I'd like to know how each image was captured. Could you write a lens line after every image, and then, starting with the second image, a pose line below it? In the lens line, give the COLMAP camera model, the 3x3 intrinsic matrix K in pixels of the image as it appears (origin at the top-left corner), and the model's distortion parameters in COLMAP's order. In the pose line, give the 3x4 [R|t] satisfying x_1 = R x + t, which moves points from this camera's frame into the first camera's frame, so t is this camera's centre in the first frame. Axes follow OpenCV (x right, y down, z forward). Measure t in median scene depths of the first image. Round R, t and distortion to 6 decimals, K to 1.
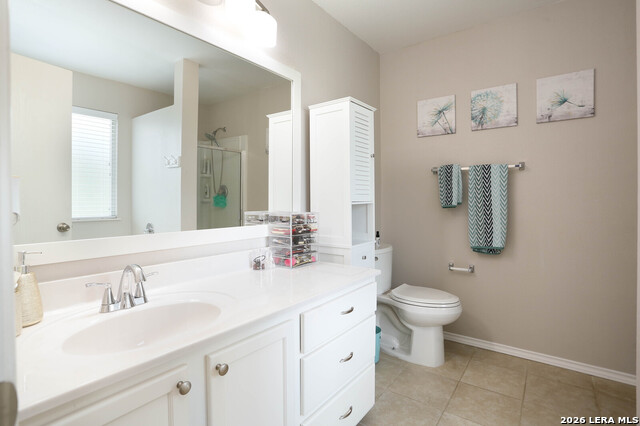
lens RADIAL K [[310.3, 0, 321.6], [0, 310.3, 213.9], [0, 0, 1]] dist [0.001942, 0.000588]
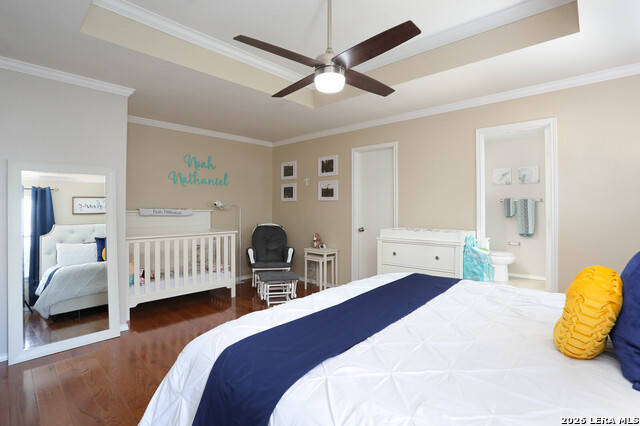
lens RADIAL K [[310.3, 0, 317.6], [0, 310.3, 207.6], [0, 0, 1]] dist [0.001942, 0.000588]
pose [[0.996464, 0.005399, -0.083845, -0.834991], [-0.006478, 0.999900, -0.012600, -0.052089], [0.083769, 0.013099, 0.996399, -1.463126]]
